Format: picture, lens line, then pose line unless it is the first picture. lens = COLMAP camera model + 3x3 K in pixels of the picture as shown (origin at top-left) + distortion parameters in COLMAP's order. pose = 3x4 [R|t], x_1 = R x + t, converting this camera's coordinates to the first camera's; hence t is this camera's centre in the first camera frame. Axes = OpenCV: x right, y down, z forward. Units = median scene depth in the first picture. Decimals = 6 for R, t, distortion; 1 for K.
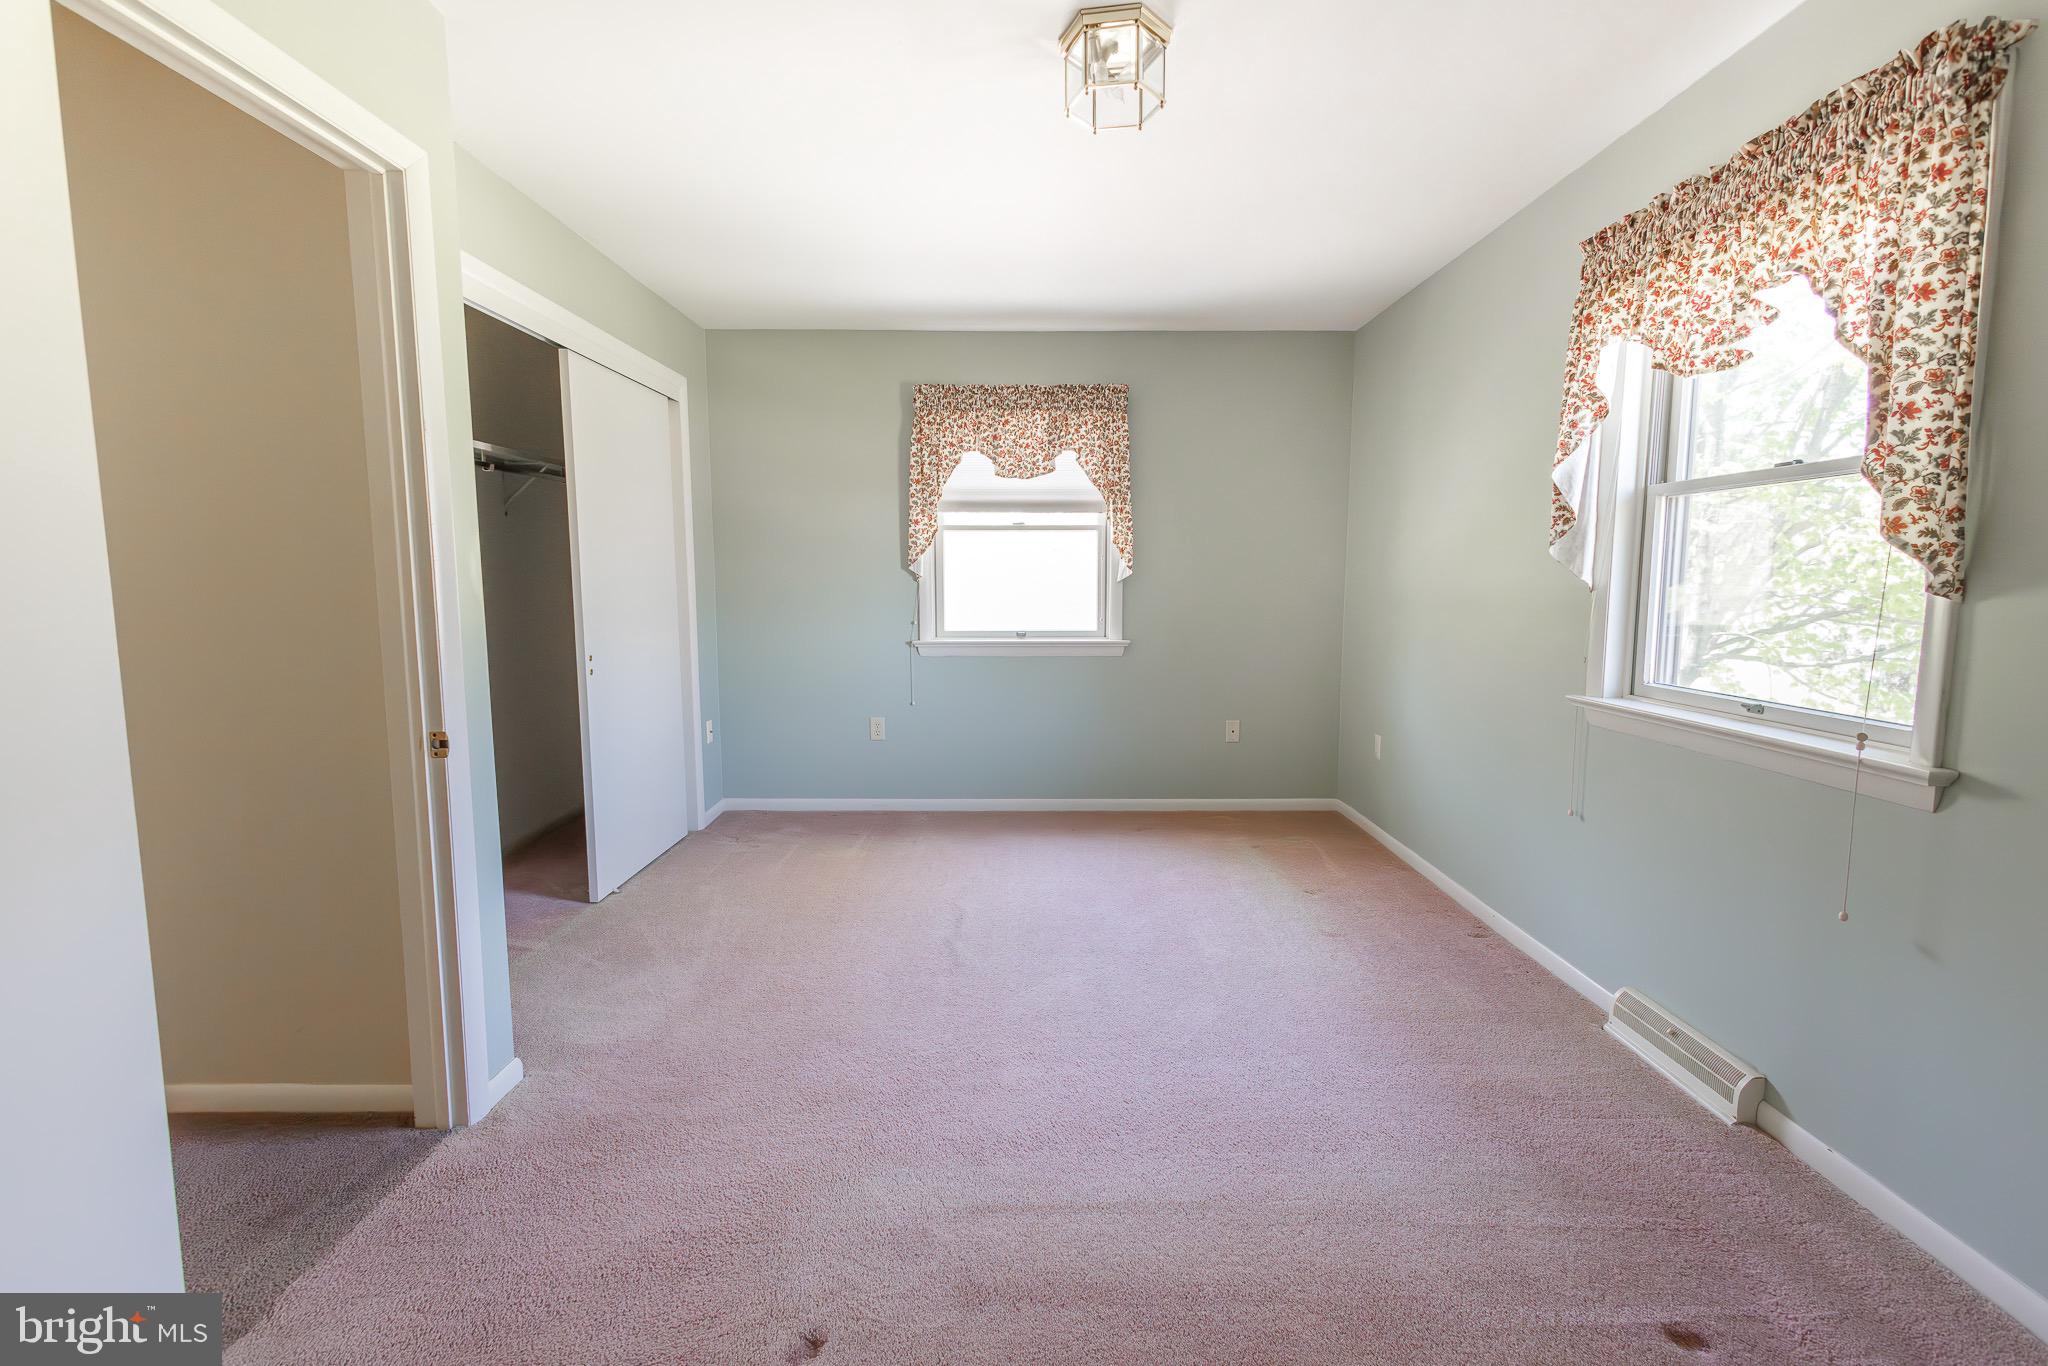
lens RADIAL K [[944.7, 0, 1027.2], [0, 944.7, 679.1], [0, 0, 1]] dist [0.014372, -0.003553]
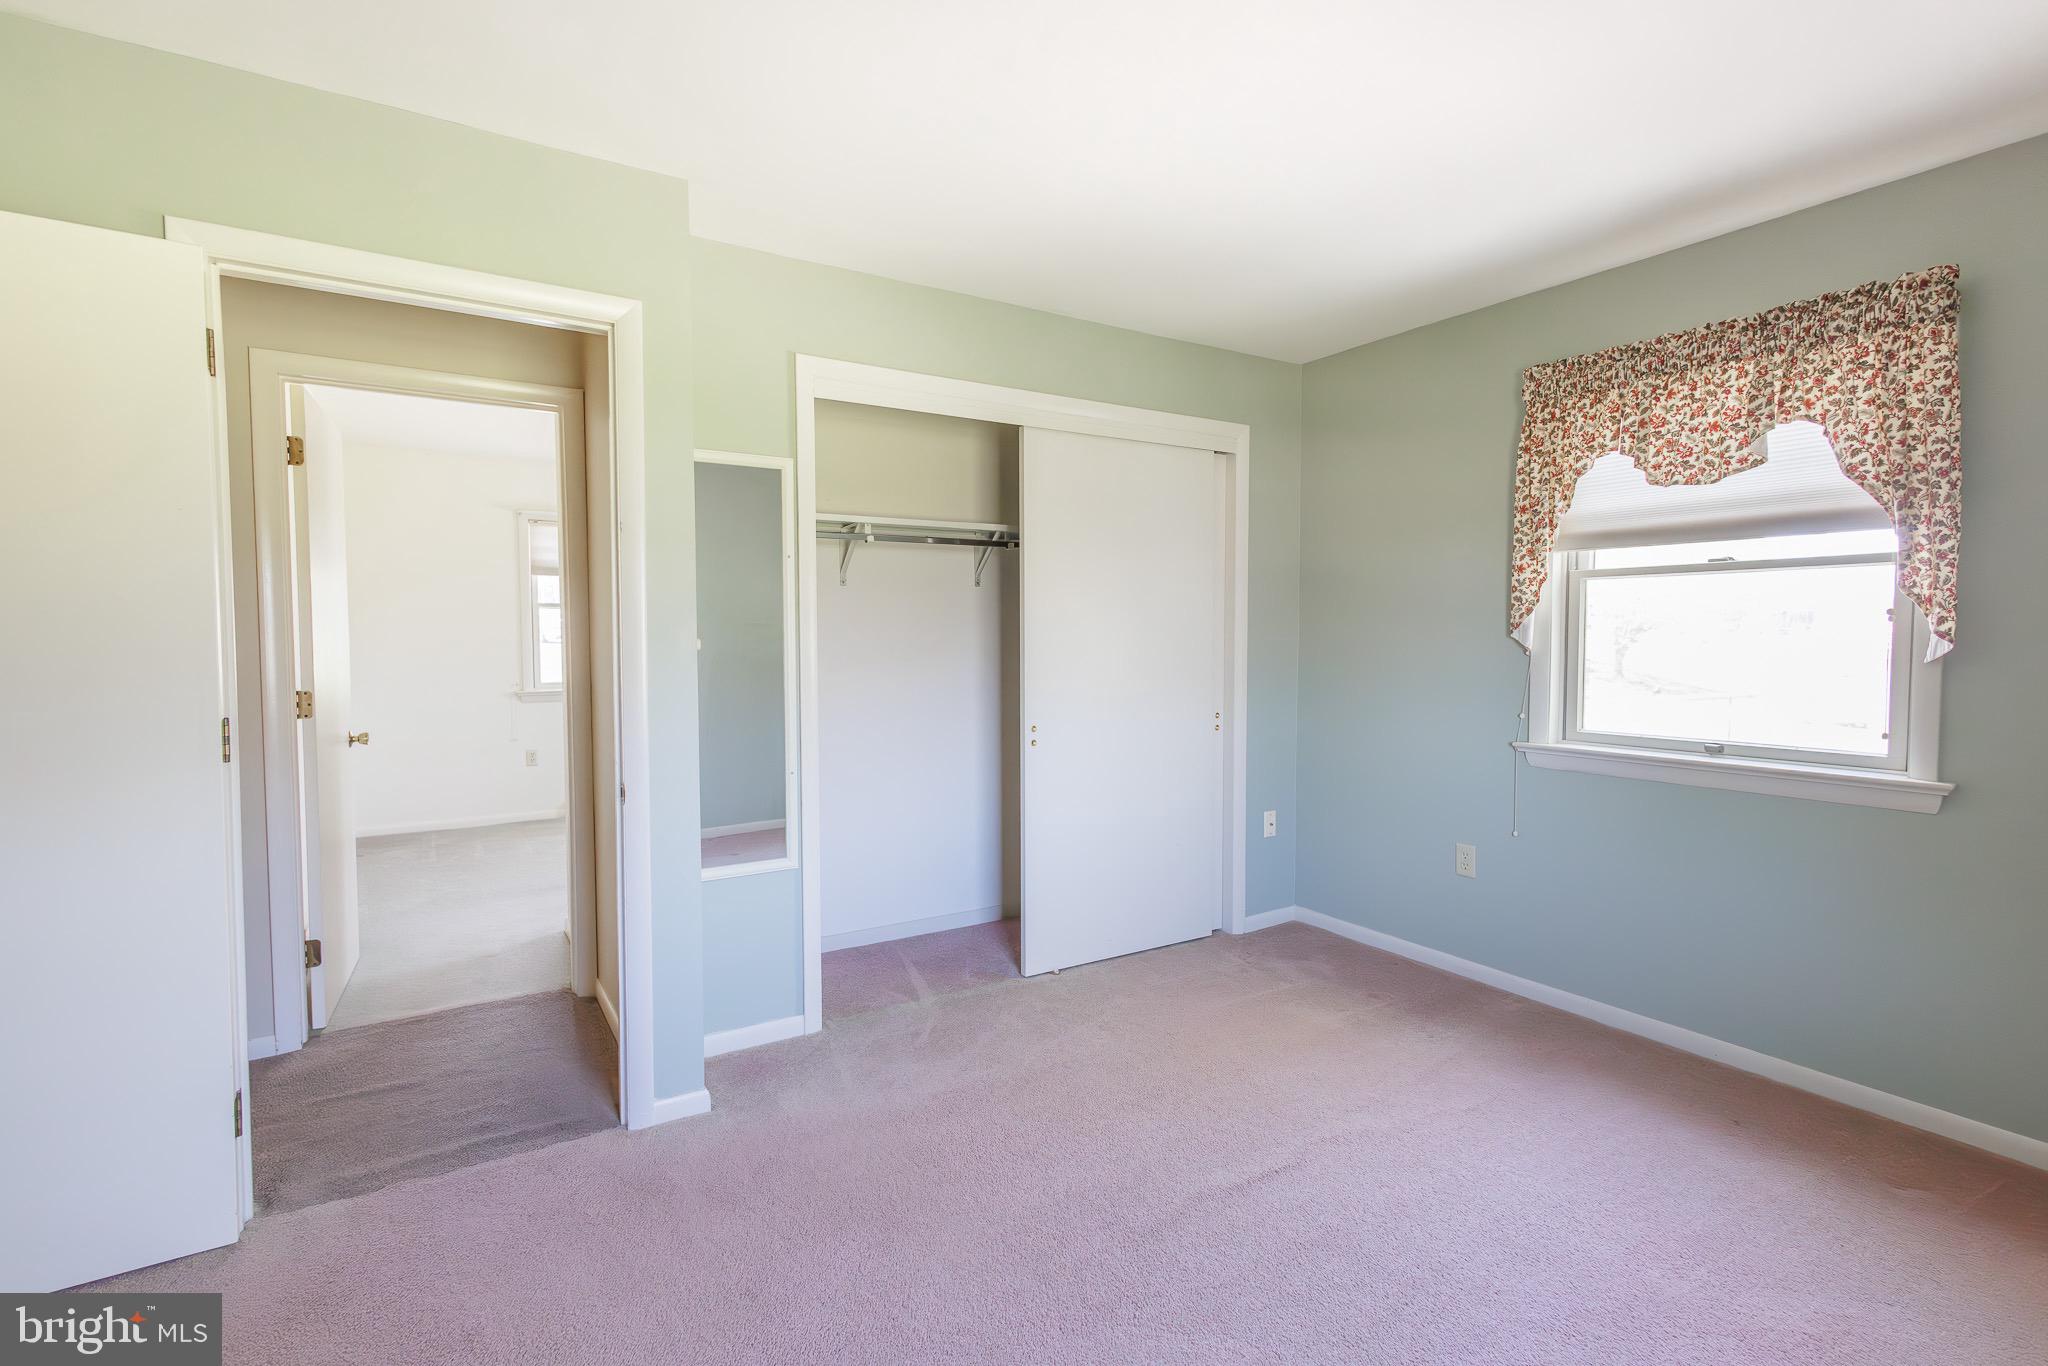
lens RADIAL K [[944.7, 0, 1022.6], [0, 944.7, 677.3], [0, 0, 1]] dist [0.014372, -0.003553]
pose [[0.523706, 0.039045, -0.851004, 0.283189], [-0.093151, 0.995584, -0.011647, -0.047719], [0.846791, 0.085371, 0.525030, 0.350478]]
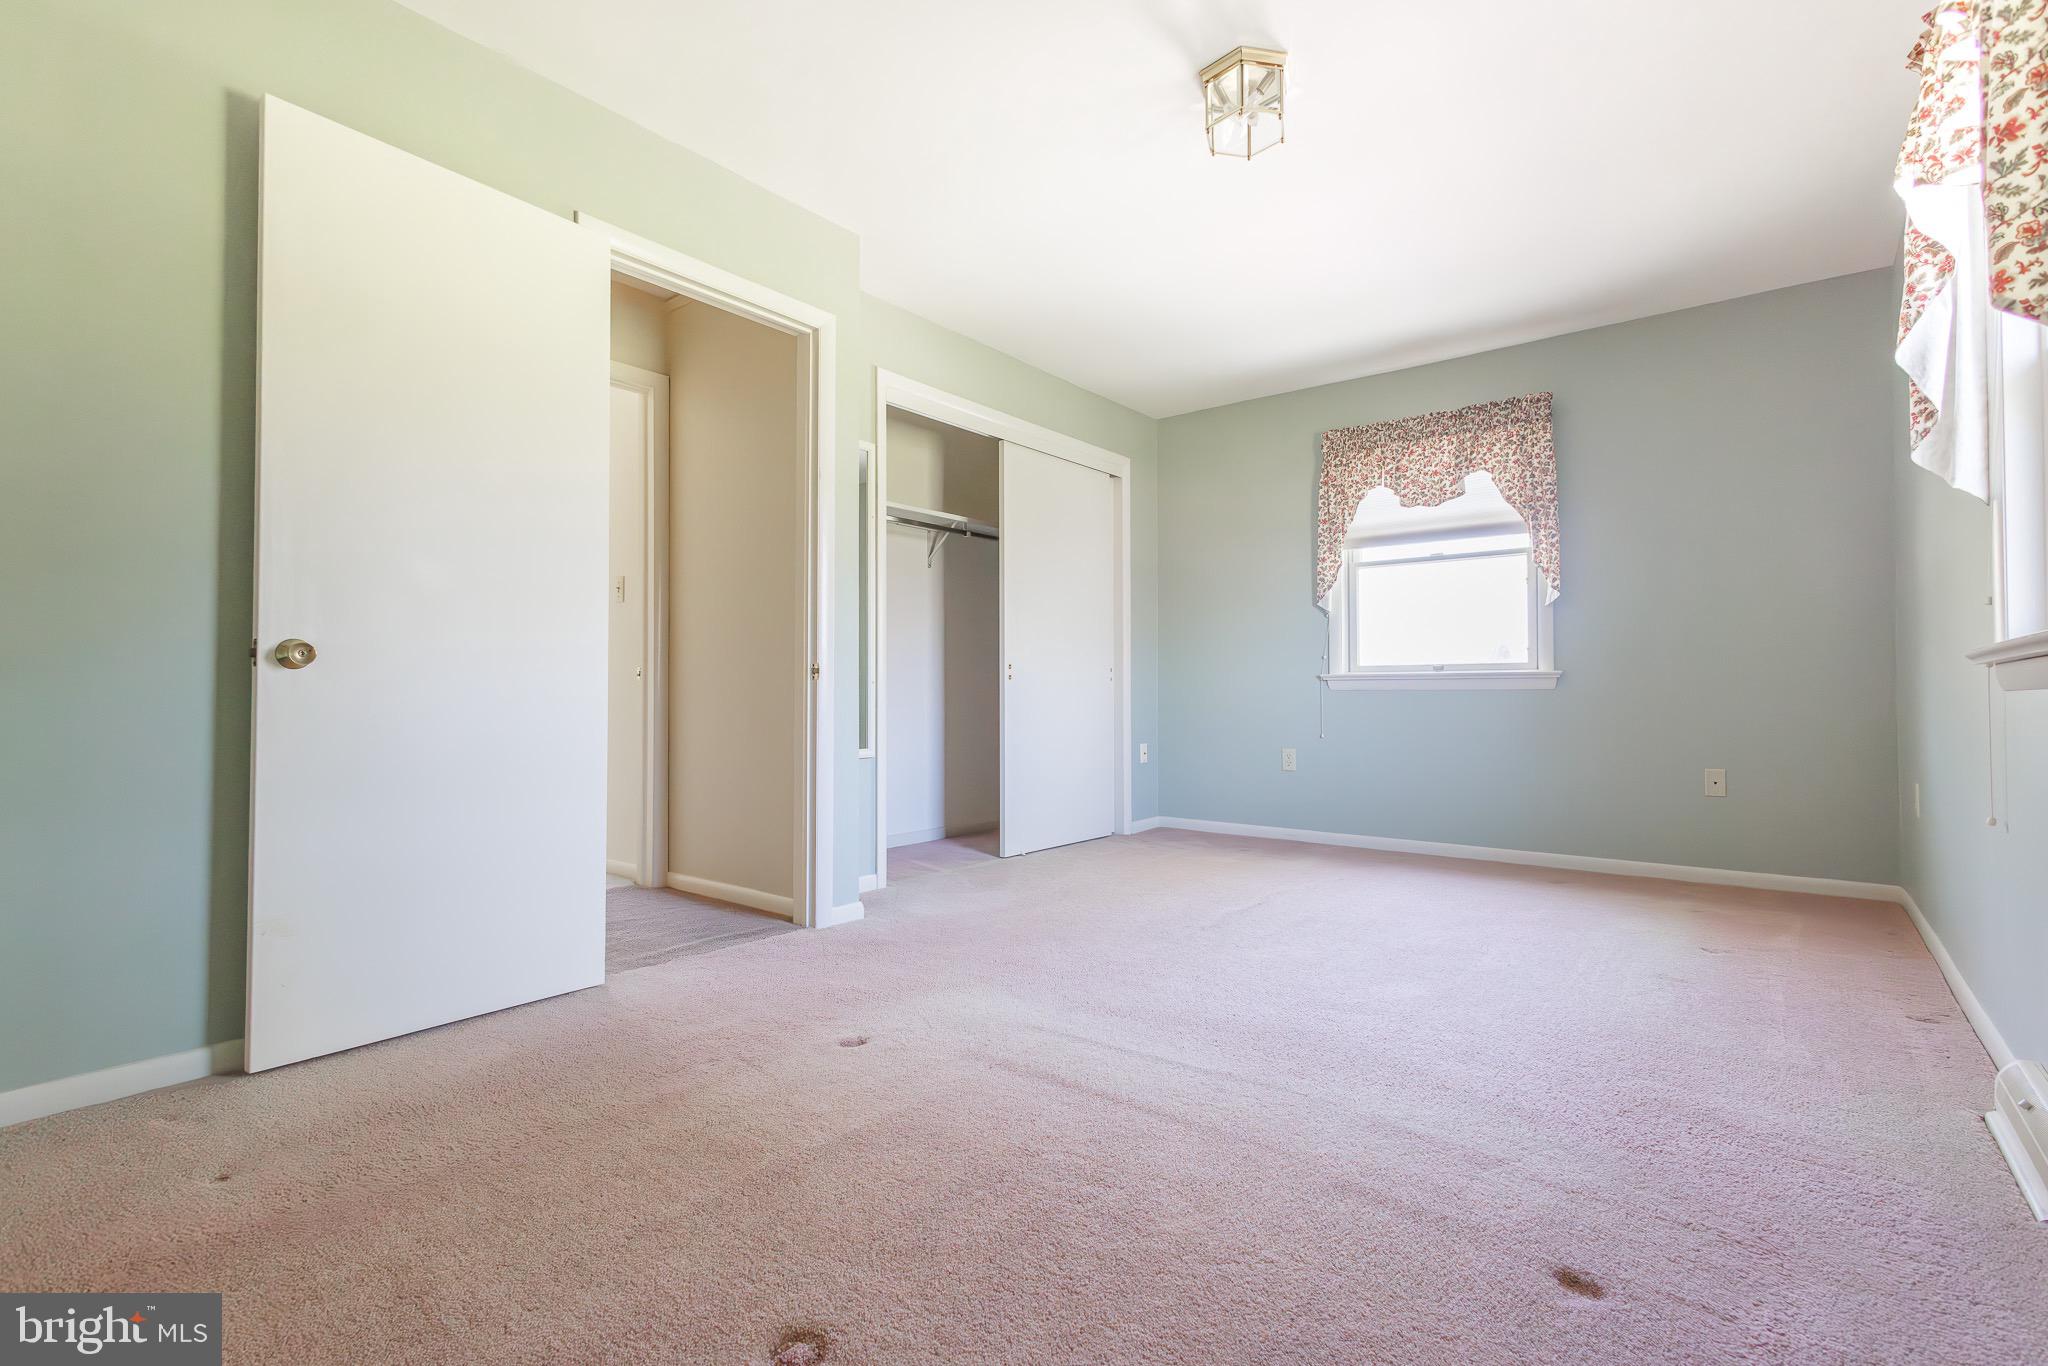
lens RADIAL K [[944.7, 0, 1022.4], [0, 944.7, 676.9], [0, 0, 1]] dist [0.014372, -0.003553]
pose [[0.780282, -0.012440, -0.625304, 0.280411], [-0.068680, 0.992051, -0.105438, 0.097286], [0.621645, 0.125218, 0.773226, -0.000555]]
